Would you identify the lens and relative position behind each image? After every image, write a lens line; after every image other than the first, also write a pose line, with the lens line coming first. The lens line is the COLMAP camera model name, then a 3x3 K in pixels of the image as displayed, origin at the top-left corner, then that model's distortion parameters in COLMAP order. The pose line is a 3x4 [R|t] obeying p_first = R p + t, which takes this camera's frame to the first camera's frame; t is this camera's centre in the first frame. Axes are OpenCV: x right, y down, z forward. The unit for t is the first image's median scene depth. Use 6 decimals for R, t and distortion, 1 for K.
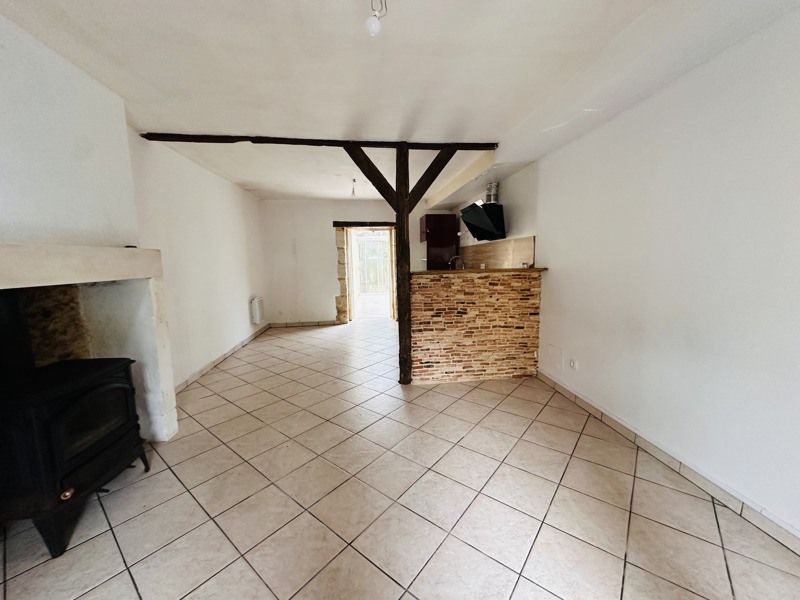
lens RADIAL K [[321.0, 0, 402.2], [0, 321.0, 298.3], [0, 0, 1]] dist [-0.000944, -0.000089]
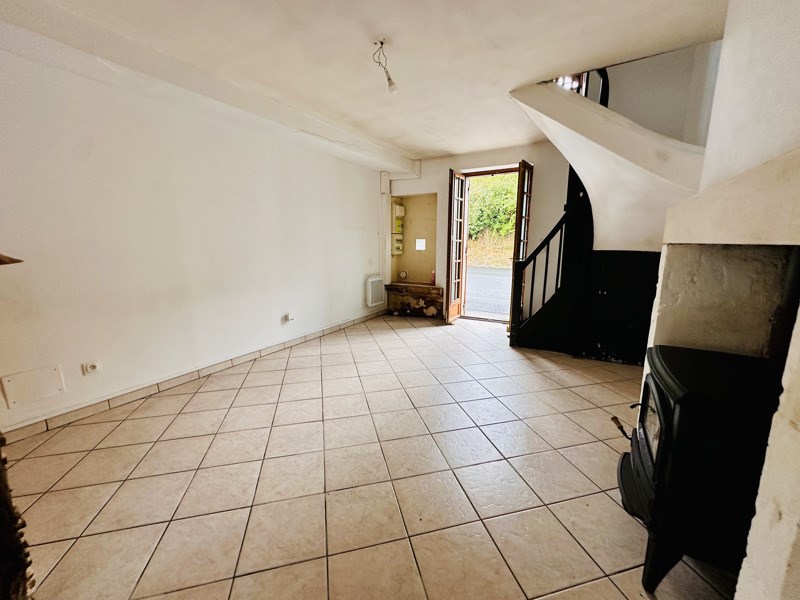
lens RADIAL K [[321.0, 0, 401.5], [0, 321.0, 299.7], [0, 0, 1]] dist [-0.000944, -0.000089]
pose [[-0.794858, -0.087707, 0.600423, -0.579389], [0.091836, 0.960712, 0.261912, -0.100198], [-0.599805, 0.263323, -0.755576, 1.197963]]
